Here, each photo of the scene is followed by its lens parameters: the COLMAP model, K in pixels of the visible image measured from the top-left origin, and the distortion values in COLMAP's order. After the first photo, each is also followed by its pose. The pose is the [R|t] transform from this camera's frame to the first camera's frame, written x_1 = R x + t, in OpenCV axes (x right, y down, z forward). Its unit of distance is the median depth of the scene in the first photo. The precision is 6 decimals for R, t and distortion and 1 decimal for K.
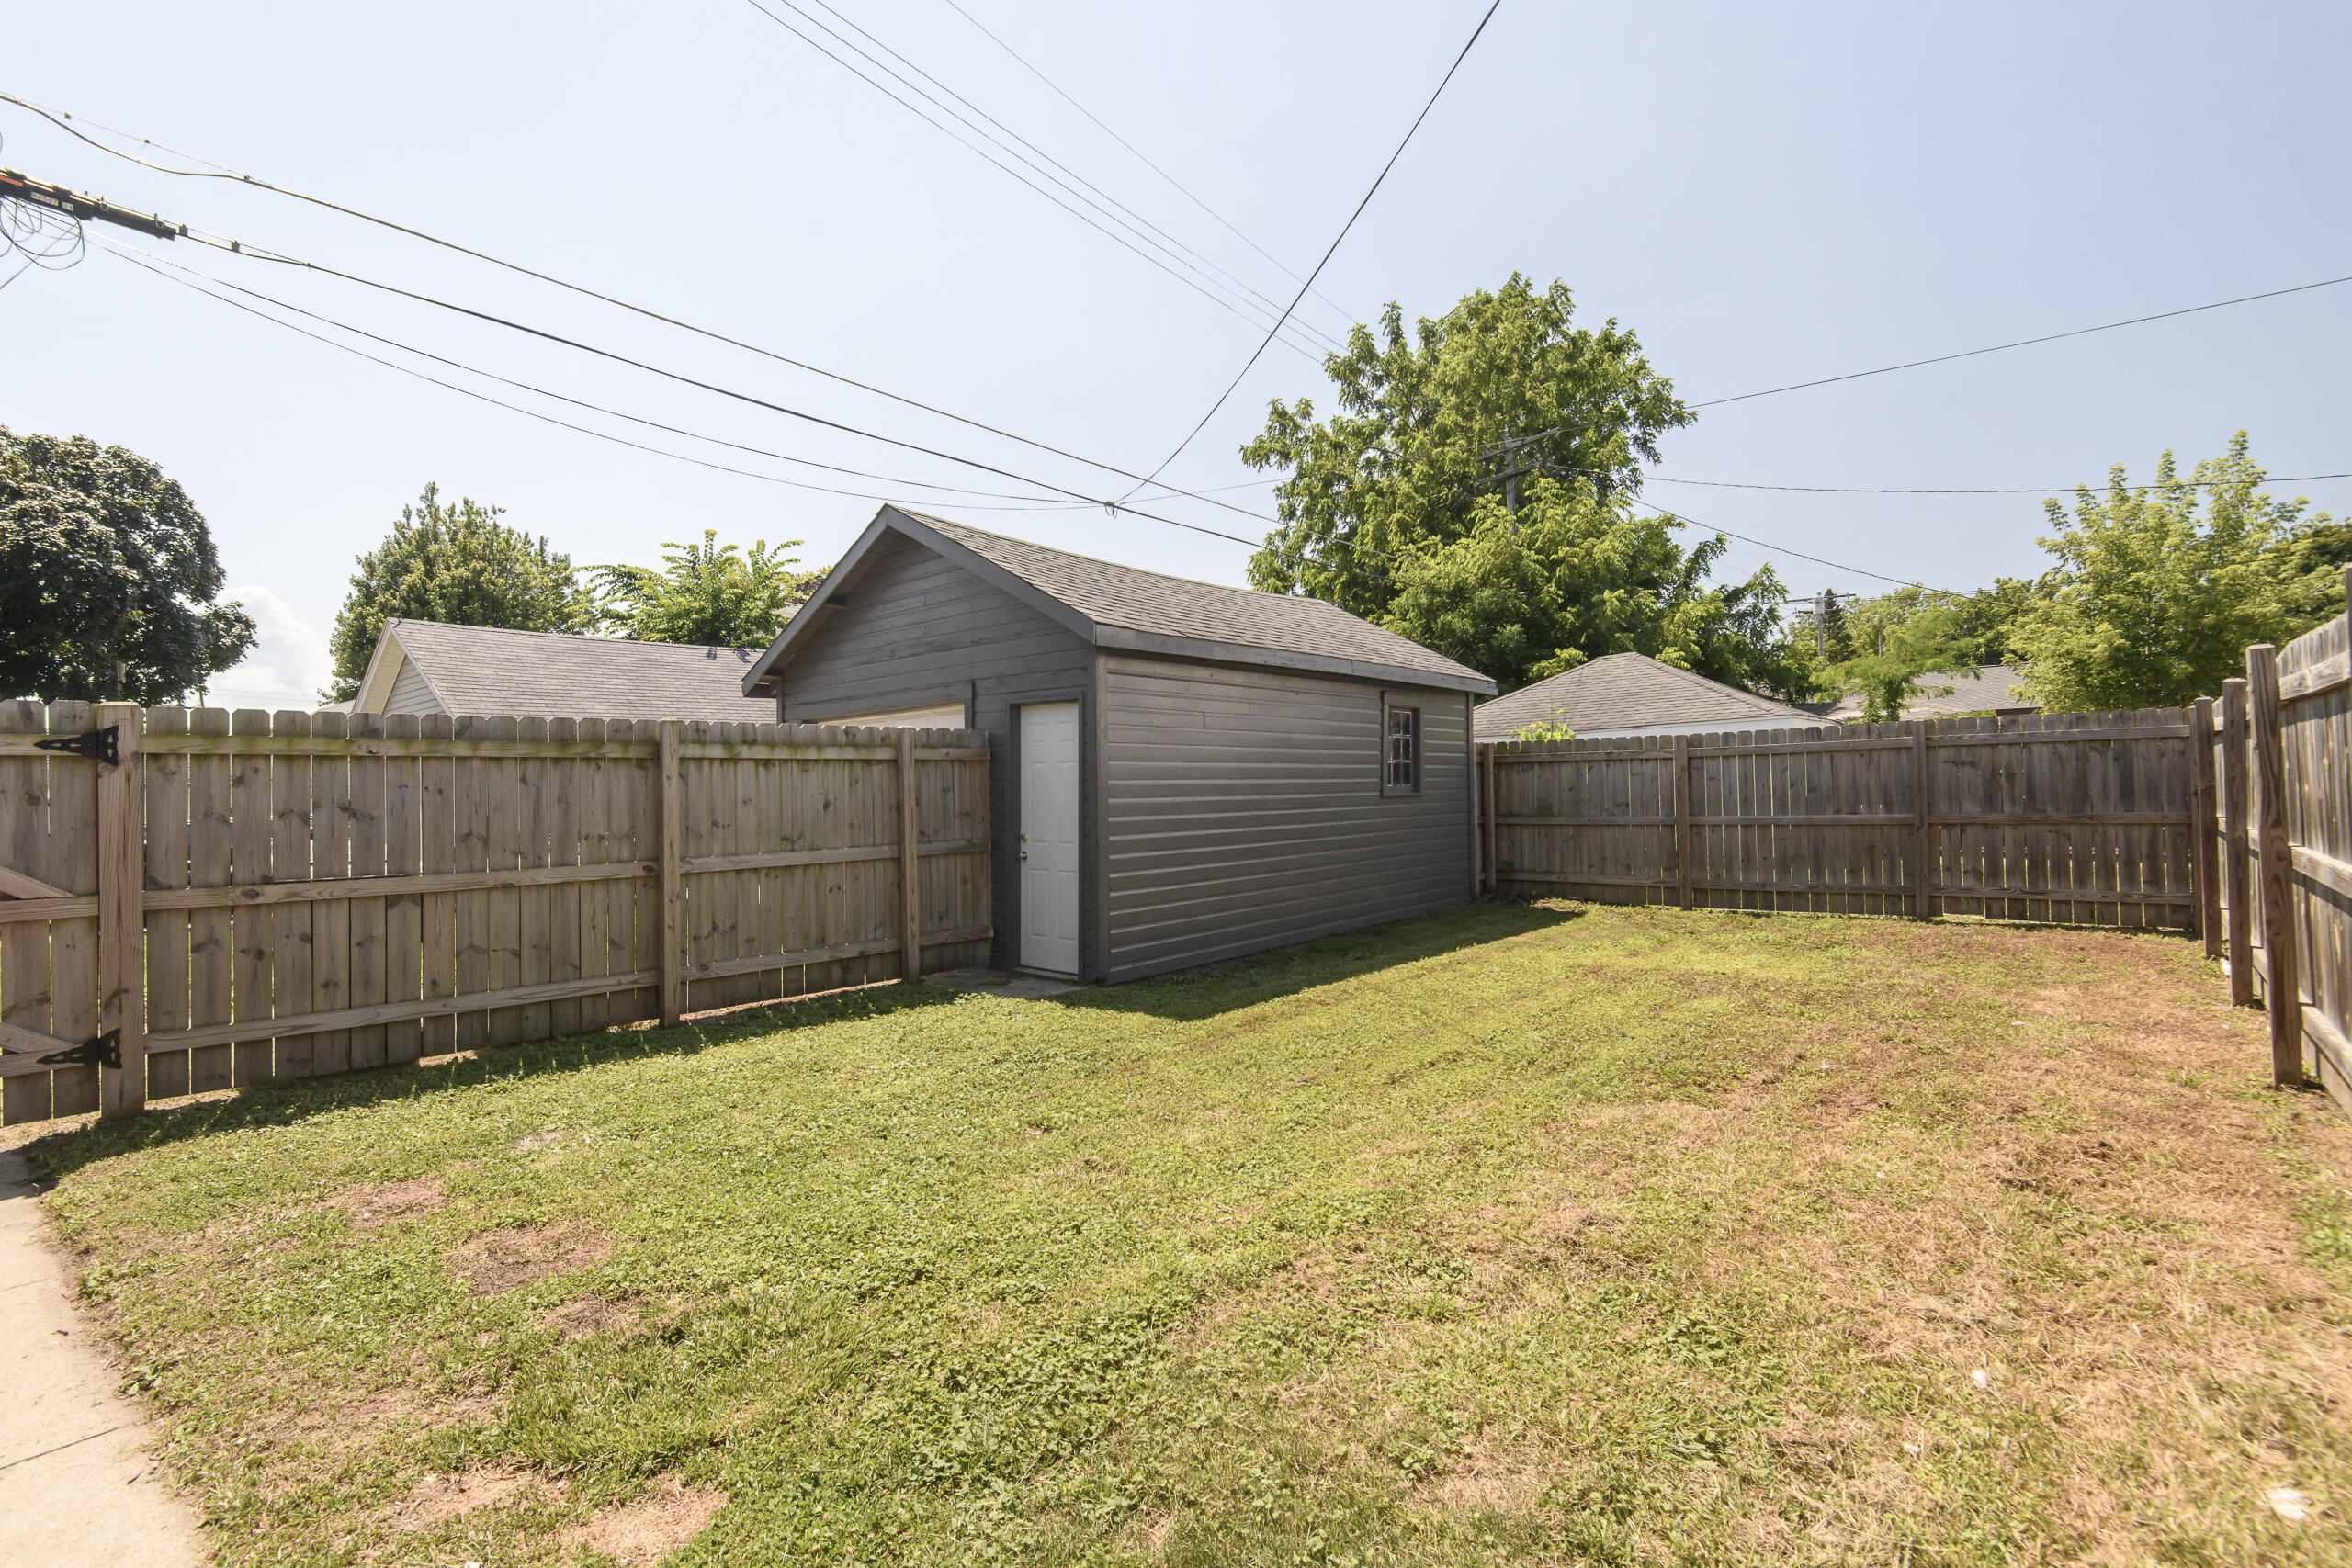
lens RADIAL K [[1092.5, 0, 1162.9], [0, 1092.5, 778.3], [0, 0, 1]] dist [0.018048, -0.011376]
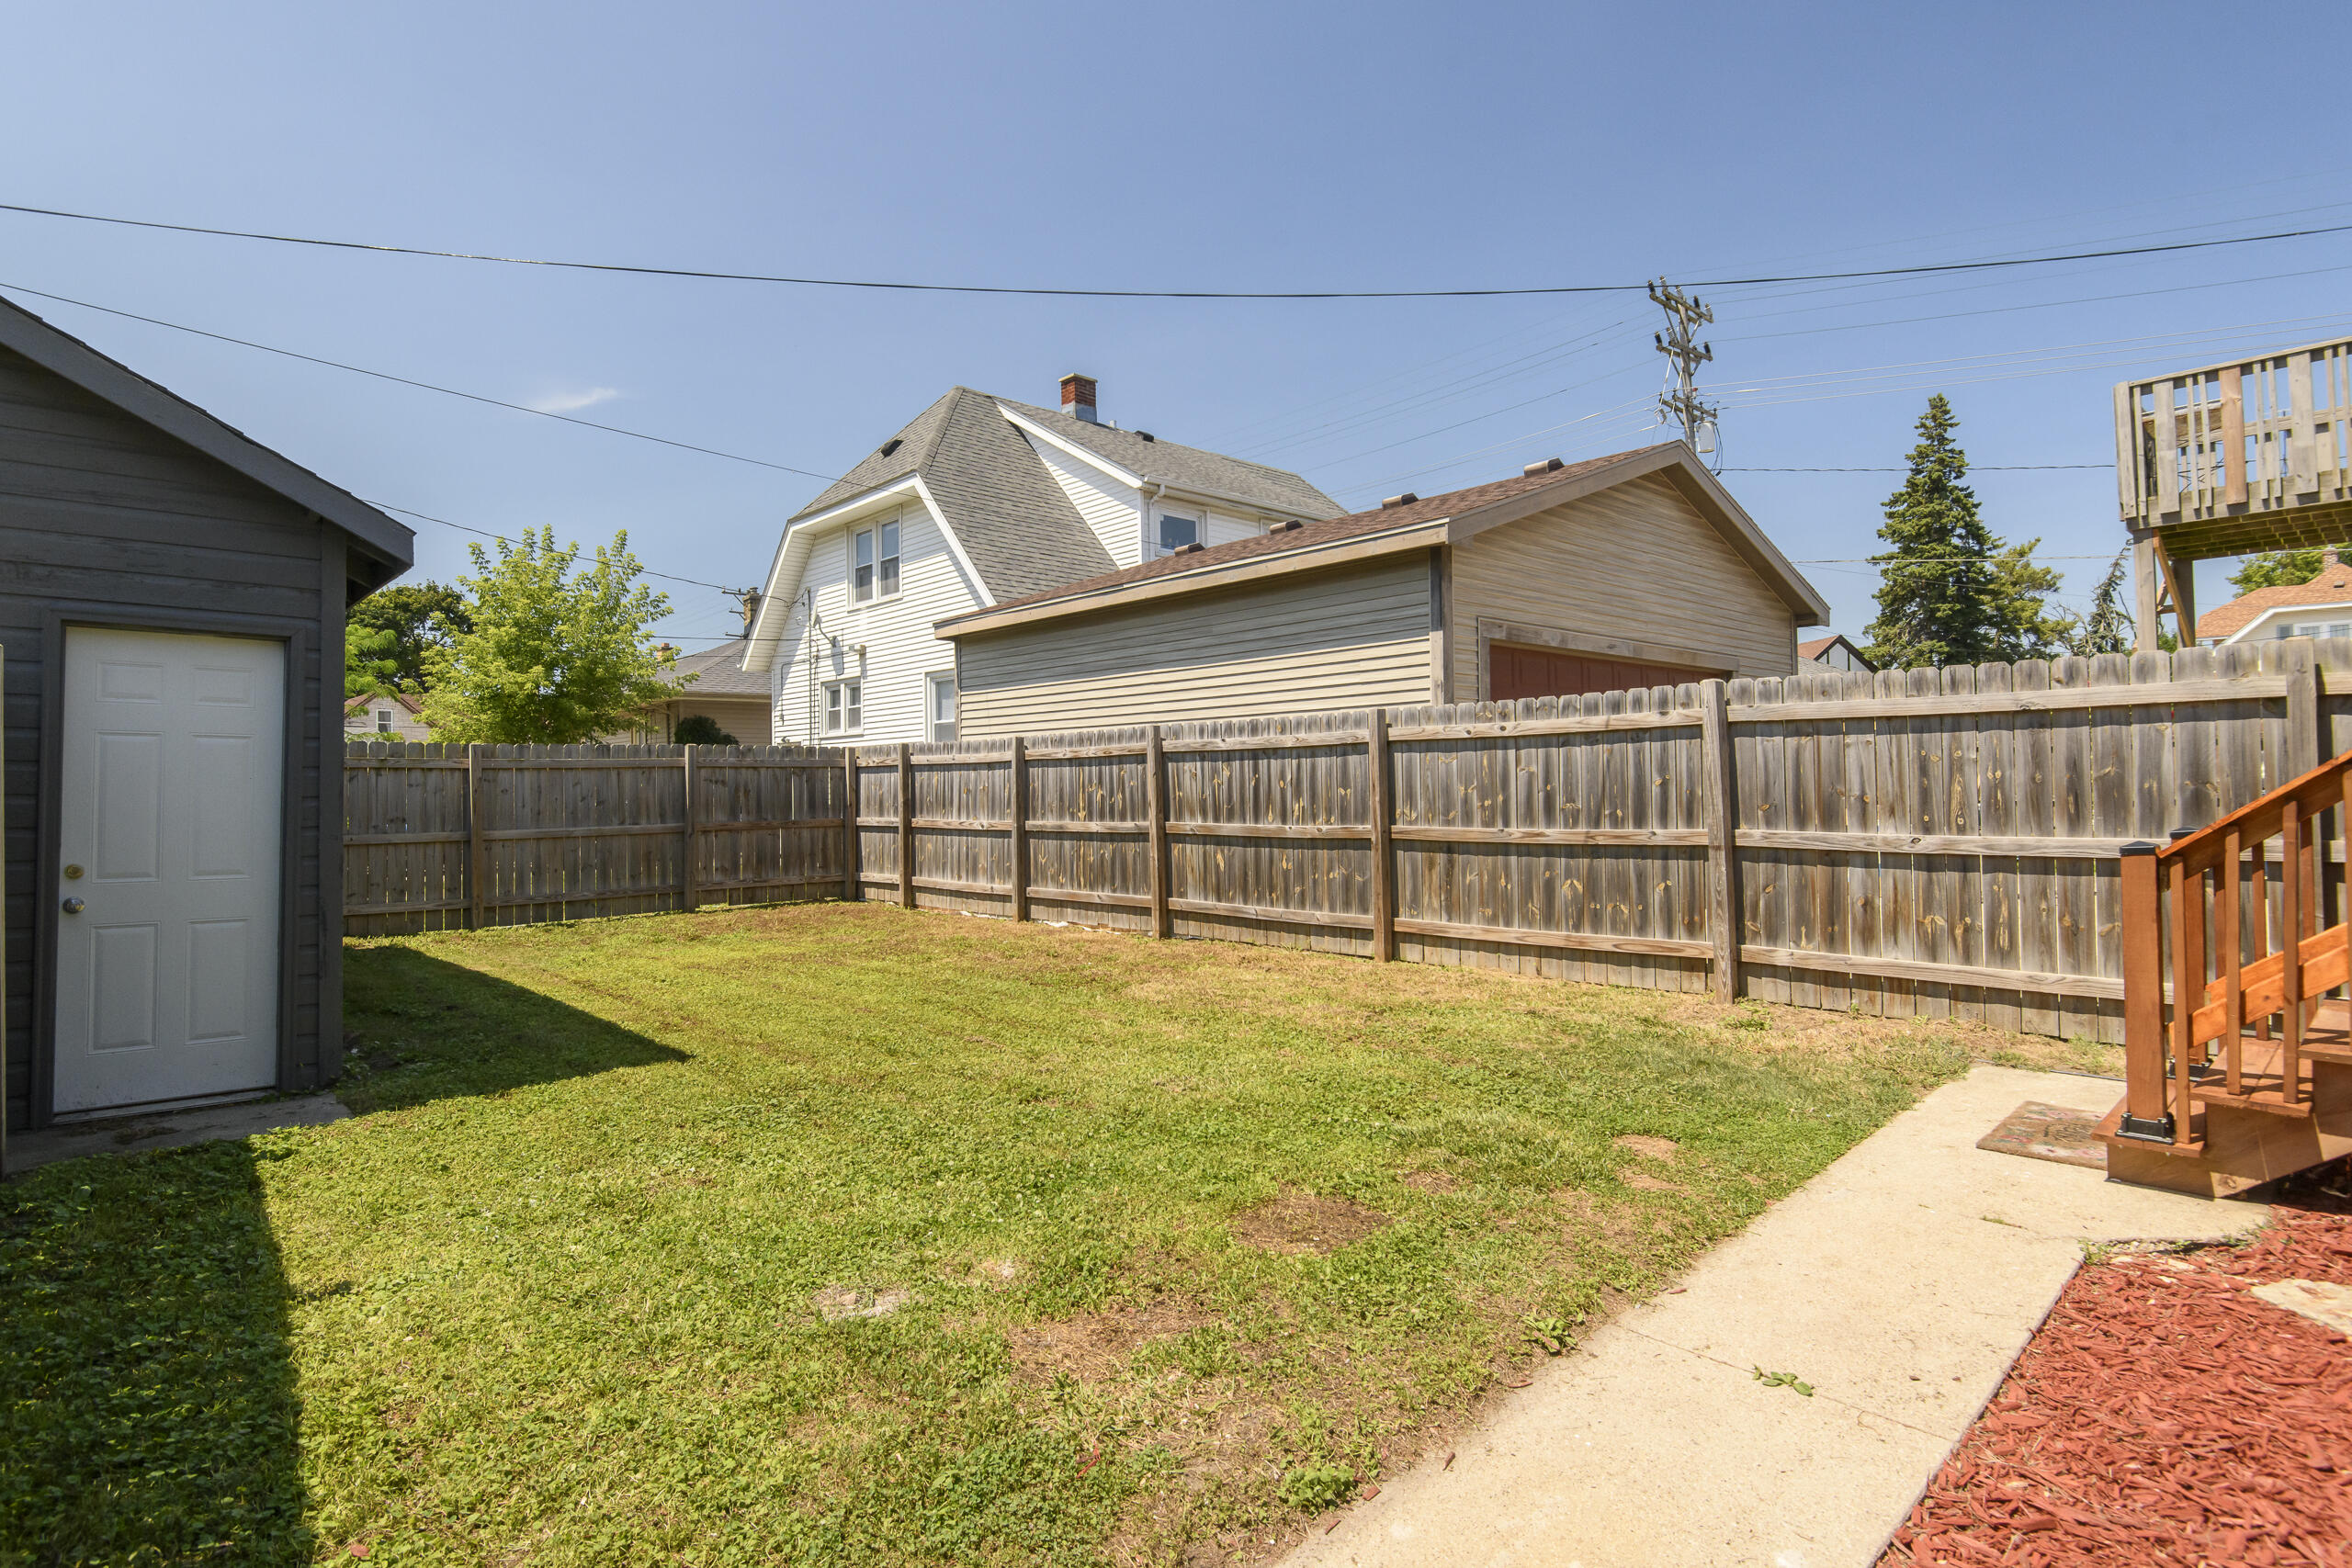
lens RADIAL K [[1185.0, 0, 1183.5], [0, 1185.0, 762.8], [0, 0, 1]] dist [0.018592, 0.000291]
pose [[0.137528, 0.041063, 0.989646, -0.494009], [-0.002610, 0.999152, -0.041095, 0.018070], [-0.990494, 0.003069, 0.137519, 0.283687]]
